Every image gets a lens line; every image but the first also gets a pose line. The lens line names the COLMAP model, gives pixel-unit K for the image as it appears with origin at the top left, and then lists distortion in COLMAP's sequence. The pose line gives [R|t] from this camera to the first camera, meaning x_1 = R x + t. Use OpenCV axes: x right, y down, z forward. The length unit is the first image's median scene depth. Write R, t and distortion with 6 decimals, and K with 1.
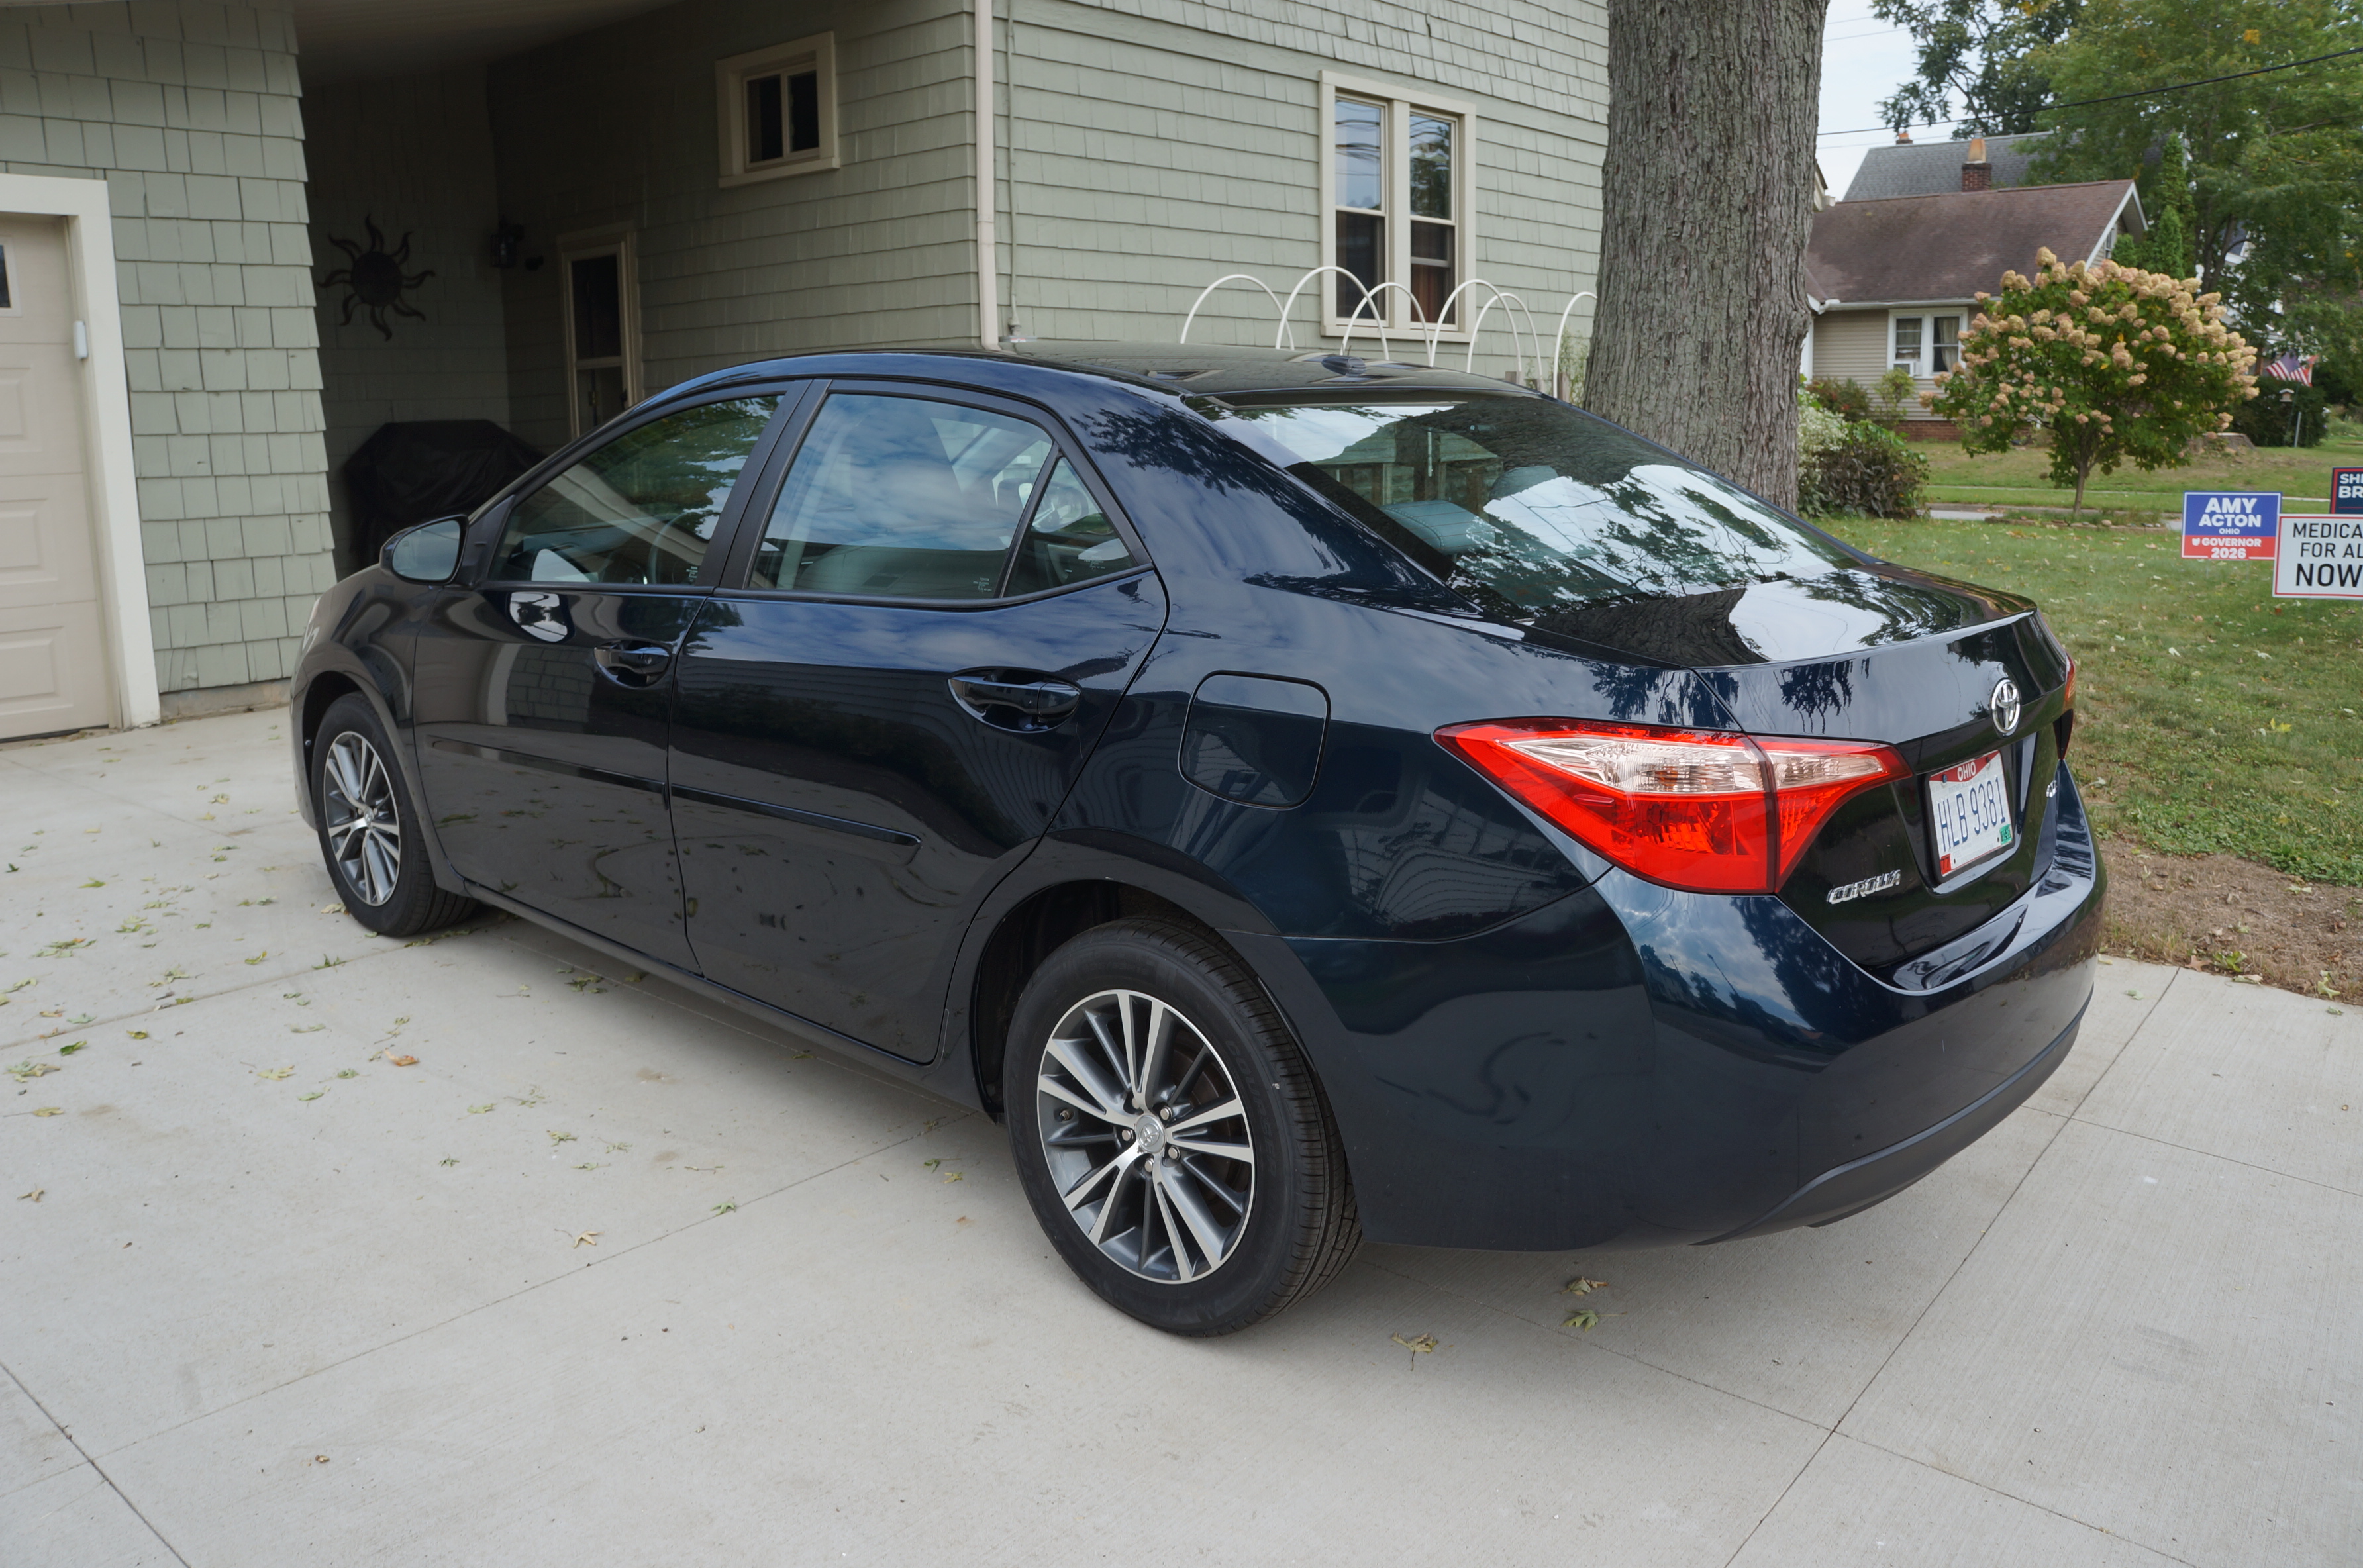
lens RADIAL K [[1865.8, 0, 1160.7], [0, 1865.8, 763.5], [0, 0, 1]] dist [-0.185820, 0.145437]
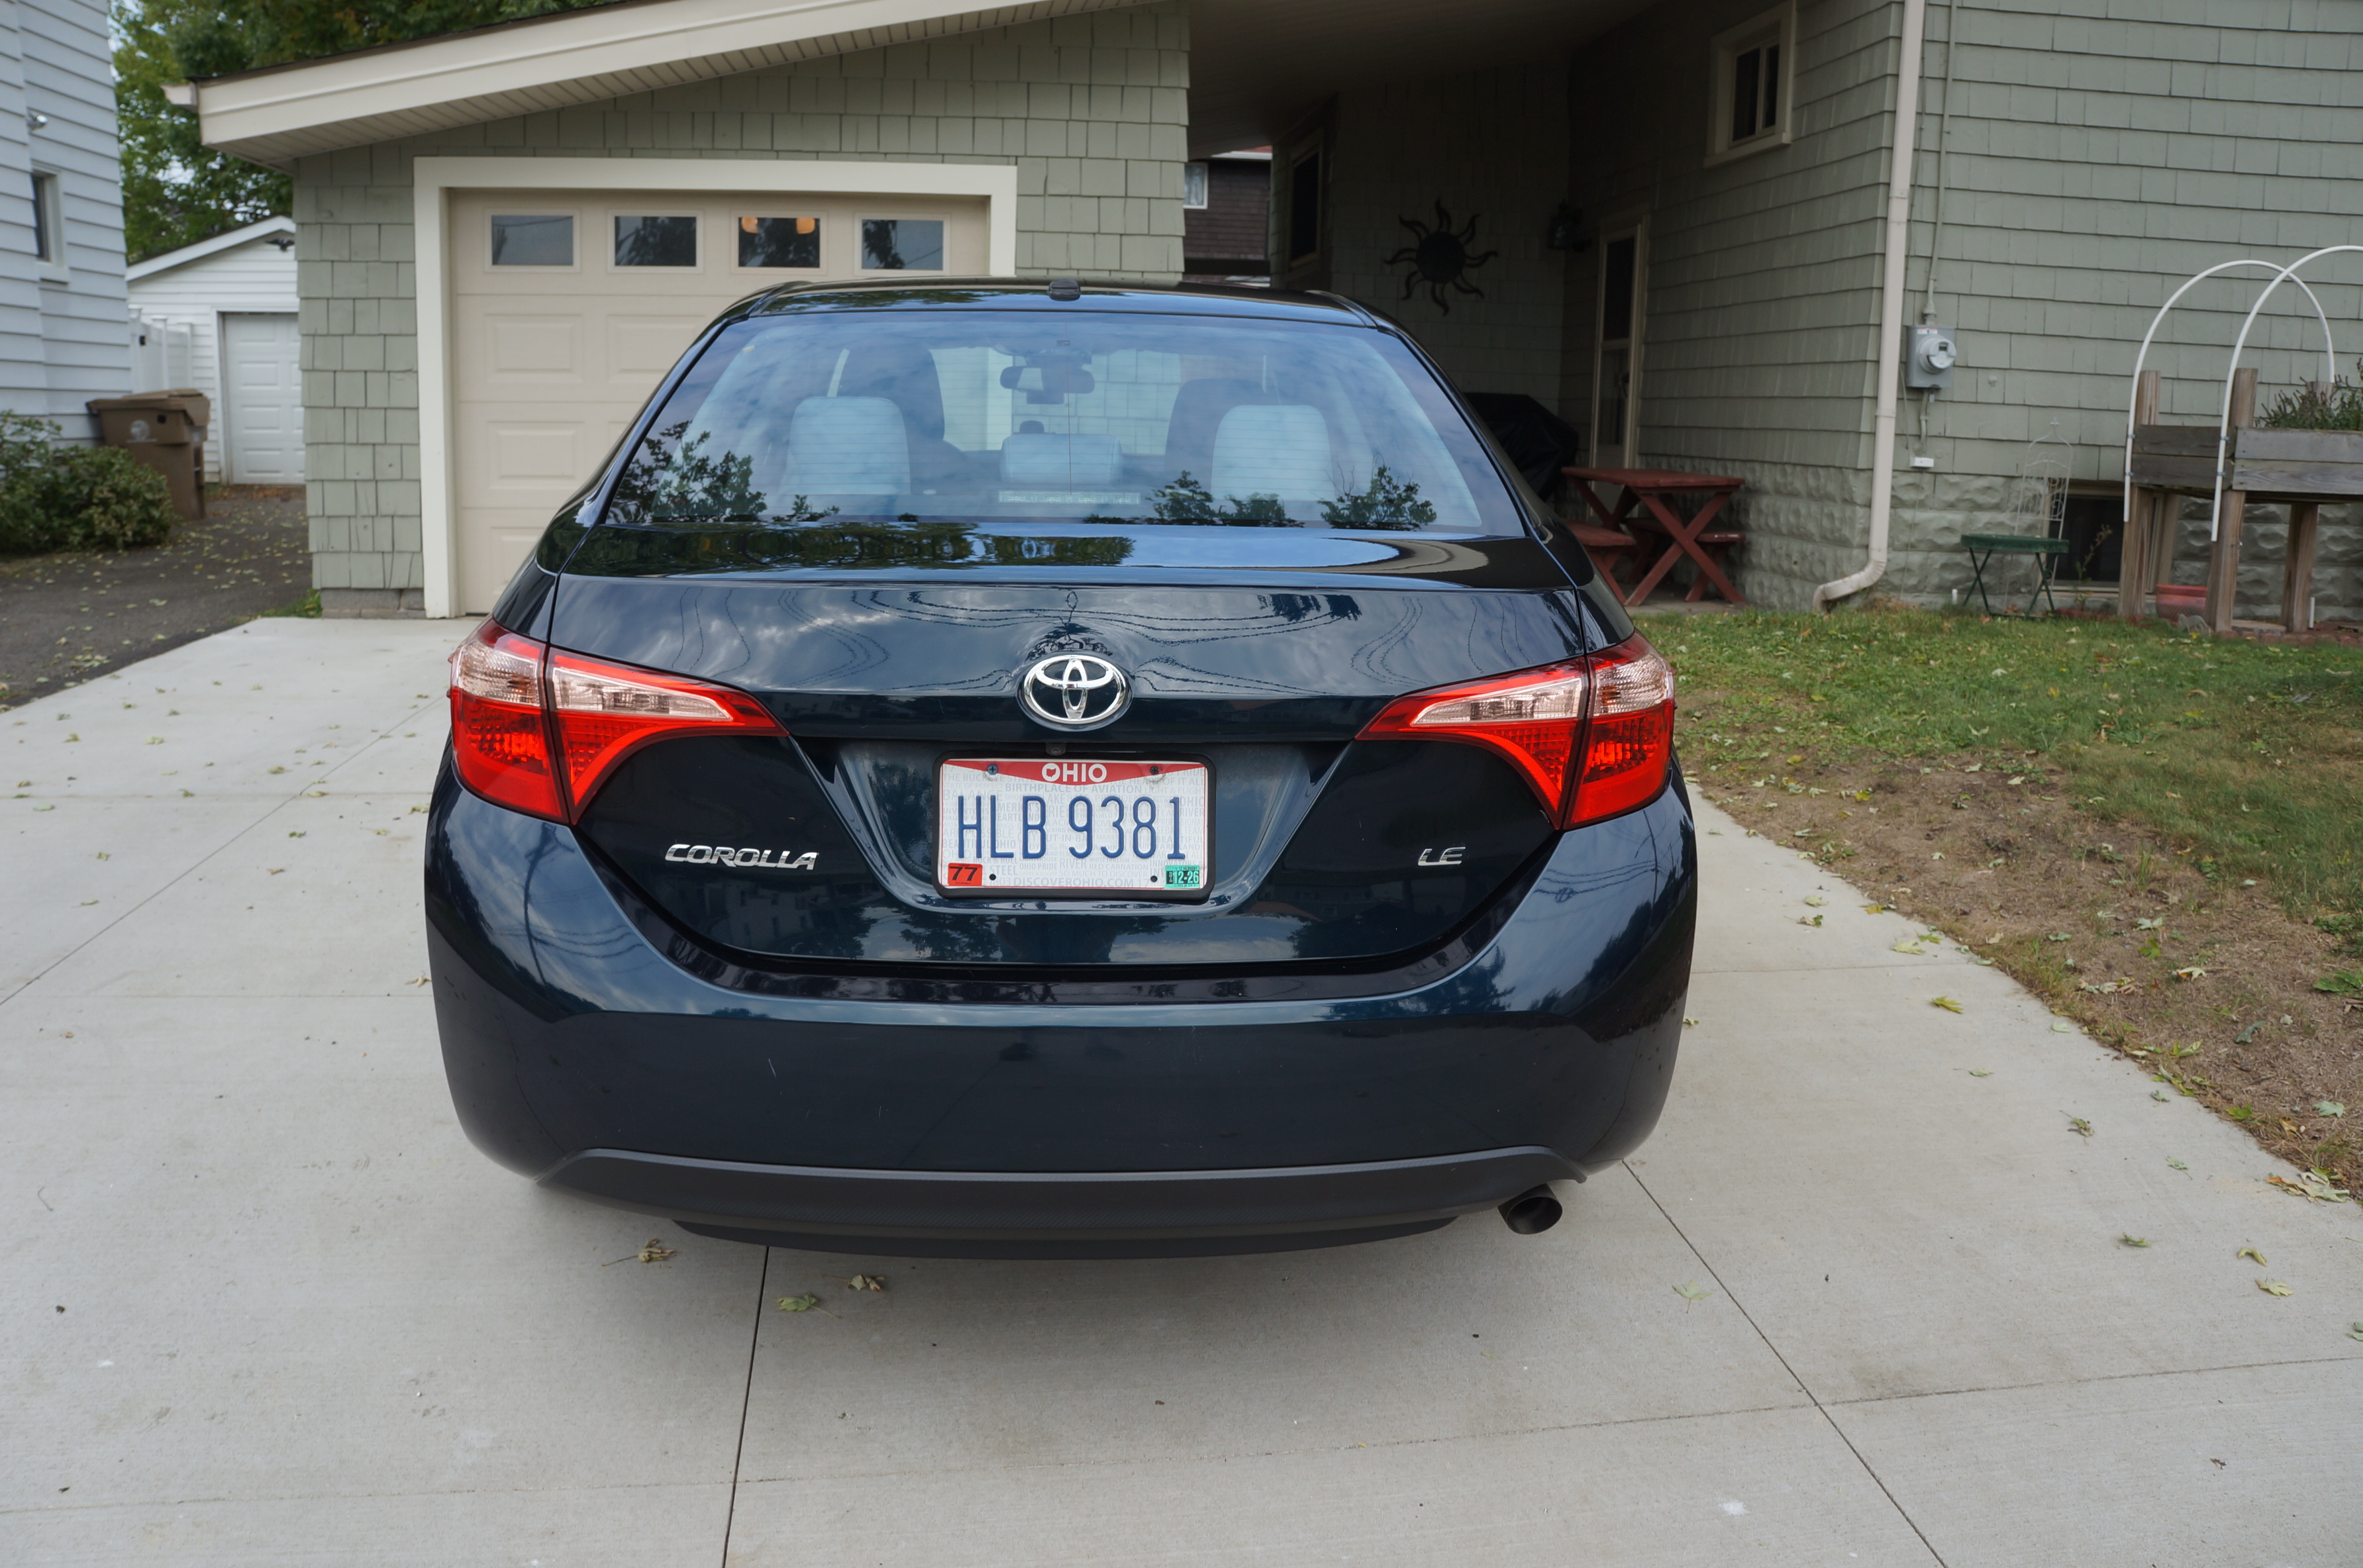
lens RADIAL K [[1865.8, 0, 1160.7], [0, 1865.8, 763.5], [0, 0, 1]] dist [-0.185820, 0.145437]
pose [[0.736219, 0.158182, -0.657997, 0.241084], [-0.159518, 0.985465, 0.058423, -0.012610], [0.657674, 0.061950, 0.750751, 0.104984]]
